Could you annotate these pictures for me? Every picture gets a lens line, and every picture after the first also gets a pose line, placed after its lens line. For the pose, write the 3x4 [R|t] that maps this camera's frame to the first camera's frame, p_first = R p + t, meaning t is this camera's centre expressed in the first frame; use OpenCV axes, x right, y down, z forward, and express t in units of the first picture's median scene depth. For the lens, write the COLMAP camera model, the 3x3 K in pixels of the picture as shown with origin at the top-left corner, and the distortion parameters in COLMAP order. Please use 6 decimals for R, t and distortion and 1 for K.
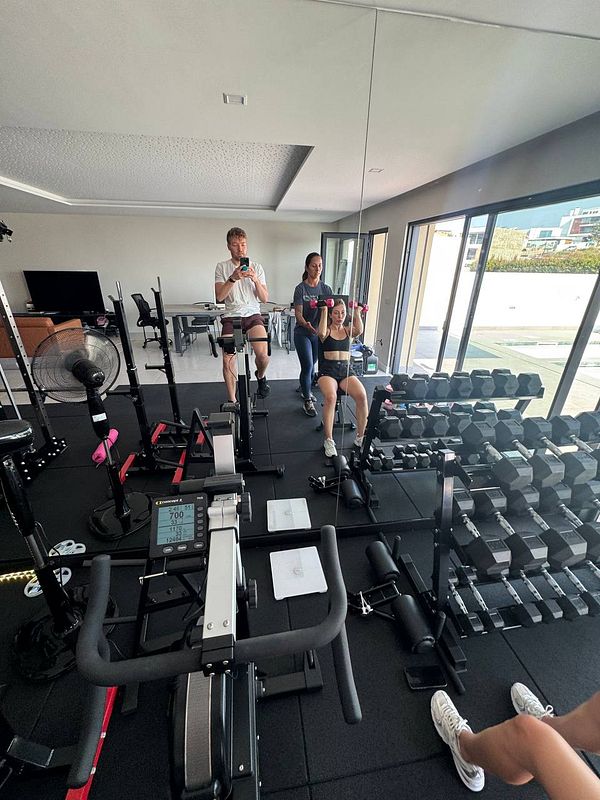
lens RADIAL K [[315.4, 0, 299.3], [0, 315.4, 398.7], [0, 0, 1]] dist [-0.004683, 0.000429]
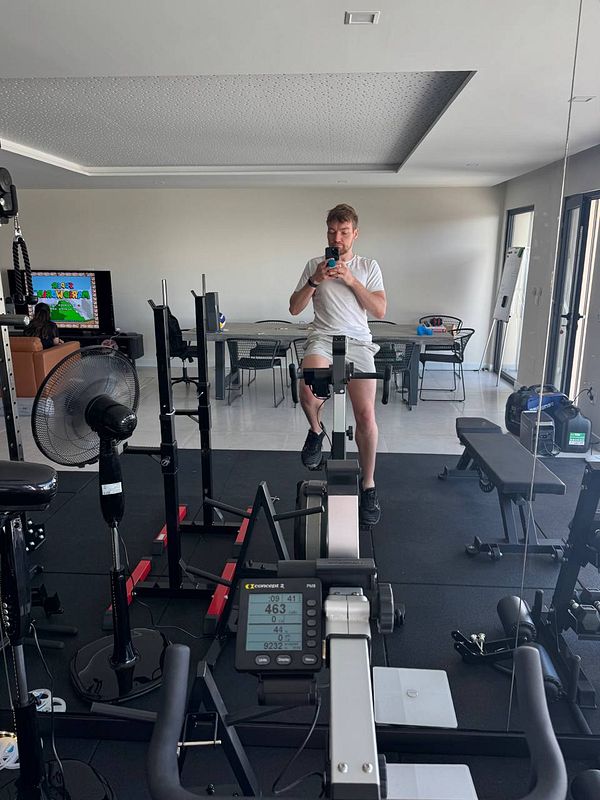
lens RADIAL K [[583.5, 0, 303.6], [0, 583.5, 401.2], [0, 0, 1]] dist [0.082248, -0.117217]
pose [[0.980959, 0.032192, -0.191527, -0.042110], [-0.063897, 0.984762, -0.161744, 0.051757], [0.183401, 0.170902, 0.968068, -0.082925]]
